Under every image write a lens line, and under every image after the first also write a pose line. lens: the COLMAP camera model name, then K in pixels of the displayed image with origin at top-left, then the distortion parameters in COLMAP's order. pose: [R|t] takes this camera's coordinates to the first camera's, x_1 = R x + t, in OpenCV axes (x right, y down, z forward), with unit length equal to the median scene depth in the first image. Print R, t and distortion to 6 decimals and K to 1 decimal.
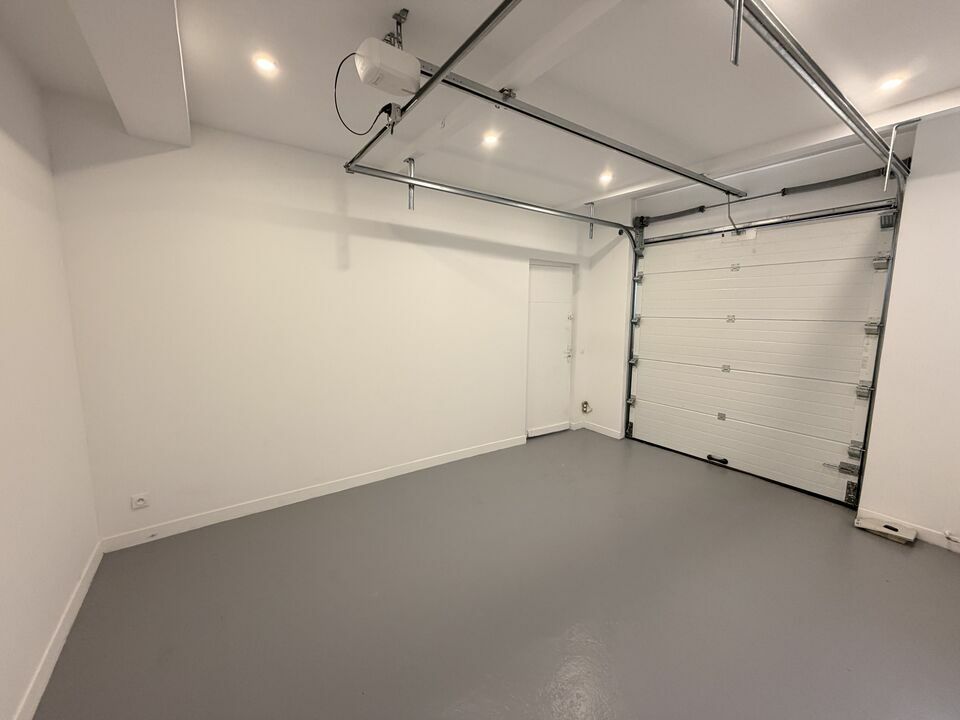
lens RADIAL K [[382.4, 0, 477.6], [0, 382.4, 359.7], [0, 0, 1]] dist [0.000238, -0.000186]
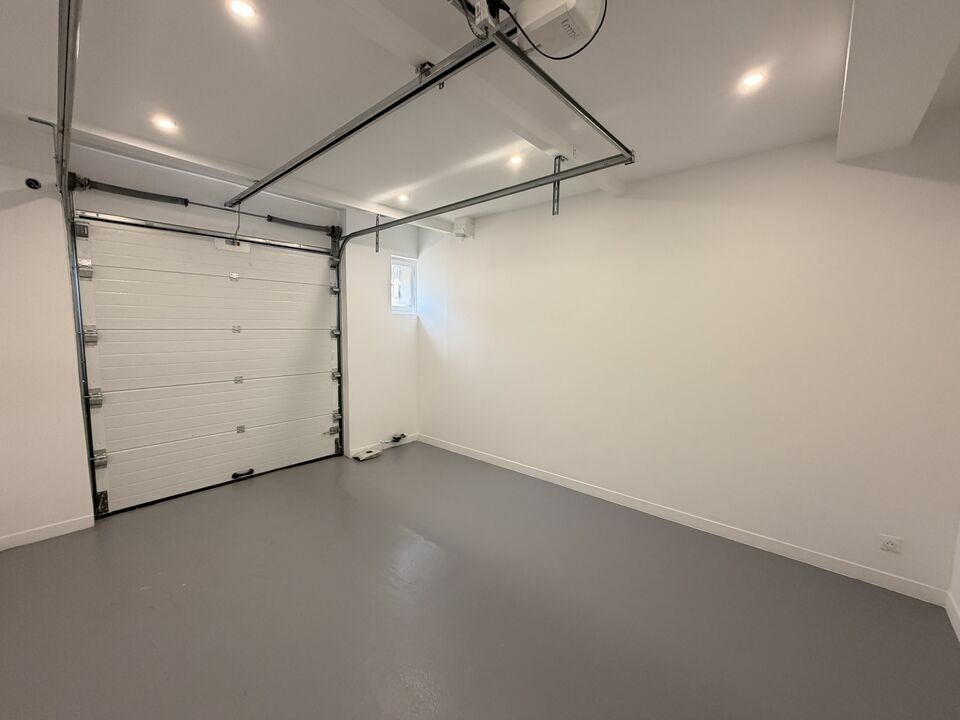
lens RADIAL K [[382.4, 0, 477.6], [0, 382.4, 359.7], [0, 0, 1]] dist [0.000238, -0.000186]
pose [[-0.230403, -0.100863, 0.967854, -0.382241], [0.112654, 0.985161, 0.129484, -0.075656], [-0.966552, 0.138866, -0.215622, 0.538740]]
